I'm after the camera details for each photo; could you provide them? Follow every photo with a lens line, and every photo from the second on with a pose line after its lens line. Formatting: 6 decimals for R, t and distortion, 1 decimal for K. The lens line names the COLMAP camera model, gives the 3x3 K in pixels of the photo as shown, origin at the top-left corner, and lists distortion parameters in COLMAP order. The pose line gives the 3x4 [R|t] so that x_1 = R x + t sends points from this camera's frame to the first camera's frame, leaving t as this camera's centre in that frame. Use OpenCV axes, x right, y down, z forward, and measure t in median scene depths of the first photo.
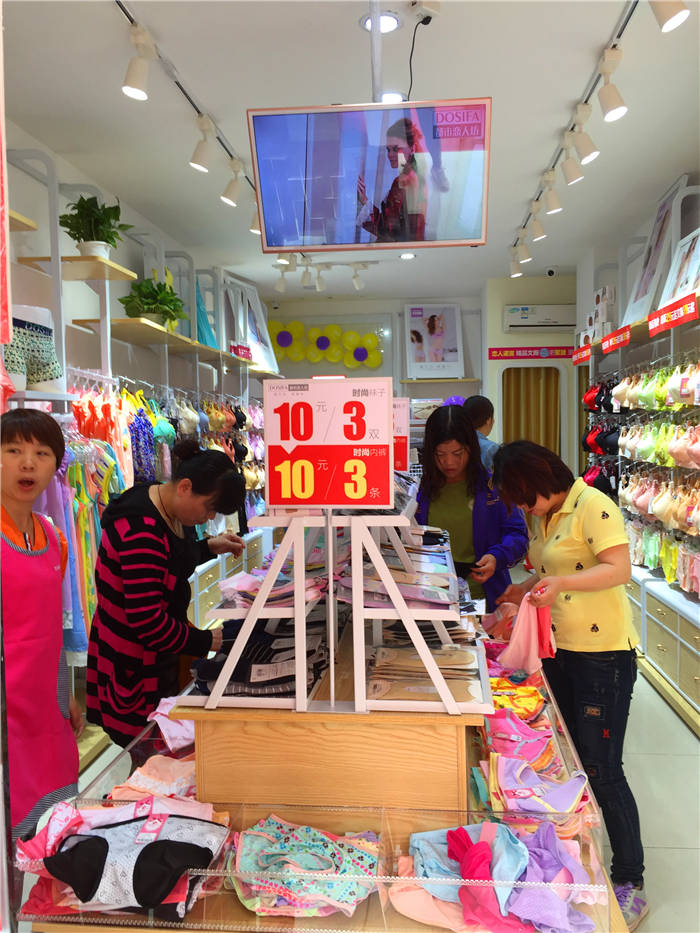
lens RADIAL K [[790.3, 0, 351.4], [0, 790.3, 469.3], [0, 0, 1]] dist [0.038639, -0.003992]
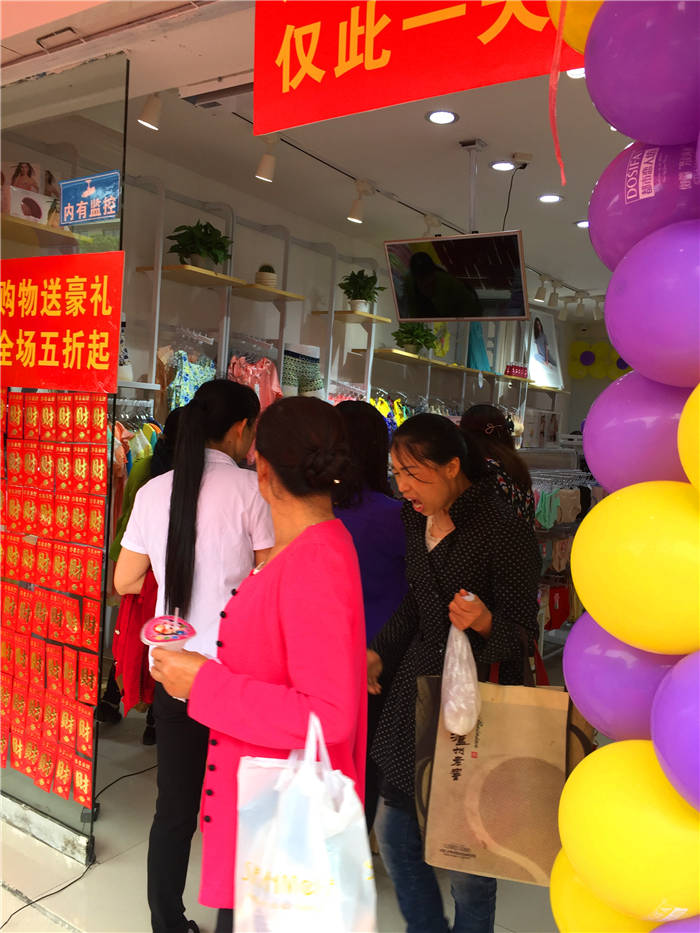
lens RADIAL K [[790.3, 0, 351.5], [0, 790.3, 466.9], [0, 0, 1]] dist [0.038639, -0.003992]
pose [[0.873196, 0.103144, -0.476330, 0.195815], [-0.106120, 0.994137, 0.020735, -0.001196], [0.475676, 0.032443, 0.879022, -0.146740]]
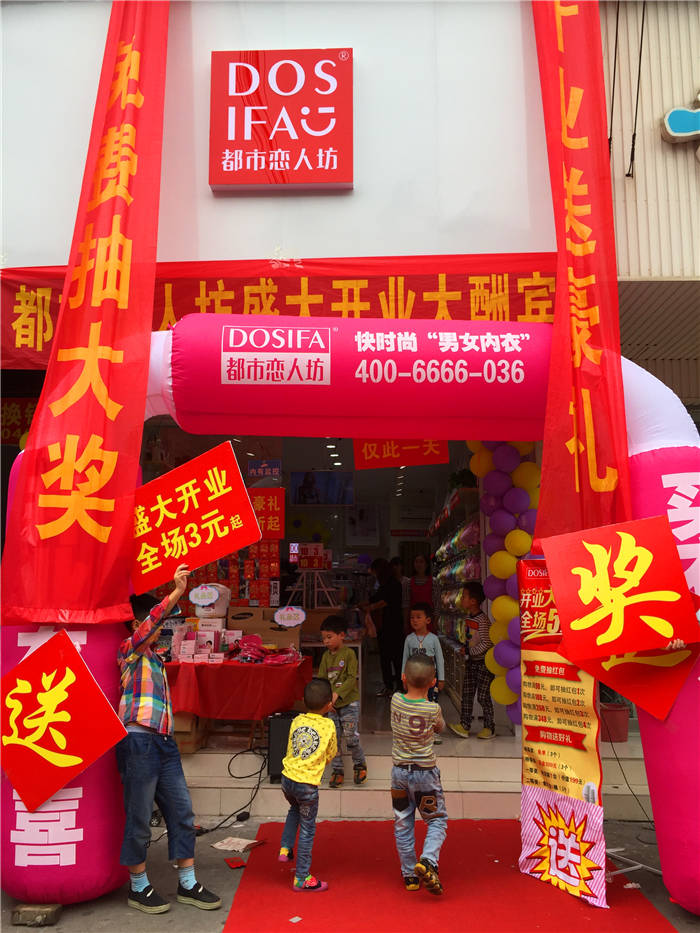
lens RADIAL K [[790.3, 0, 349.8], [0, 790.3, 465.4], [0, 0, 1]] dist [0.038639, -0.003992]
pose [[0.998494, 0.028705, 0.046749, -0.006137], [-0.017947, 0.976208, -0.216092, 0.091841], [-0.051839, 0.214927, 0.975253, -0.763975]]
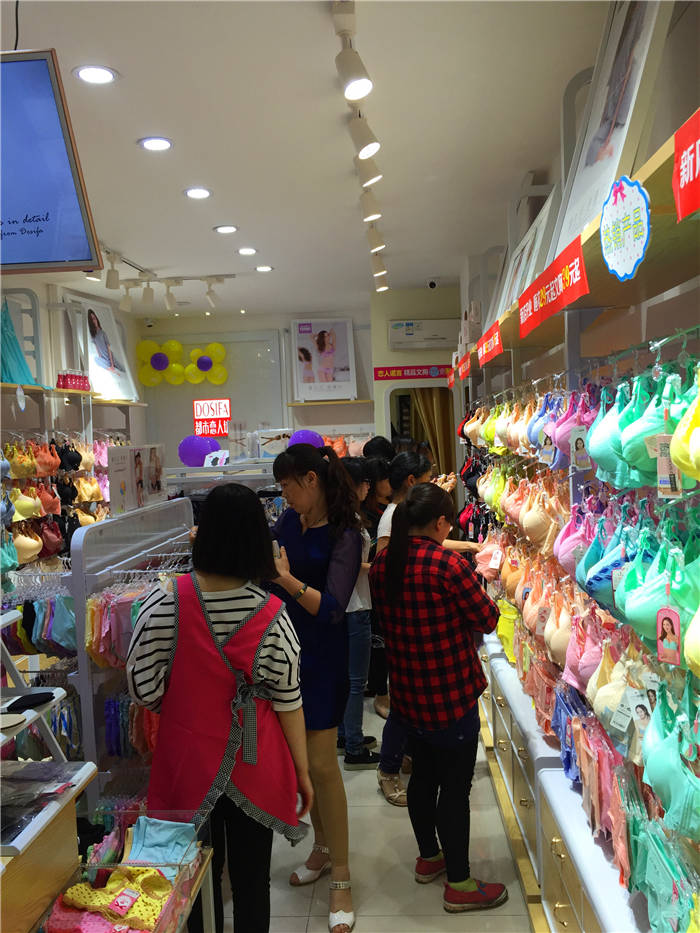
lens RADIAL K [[790.3, 0, 347.9], [0, 790.3, 467.0], [0, 0, 1]] dist [0.038639, -0.003992]
pose [[0.999106, -0.026466, 0.032971, 0.111763], [0.026793, 0.999596, -0.009518, -0.032204], [-0.032706, 0.010393, 0.999411, 0.100531]]
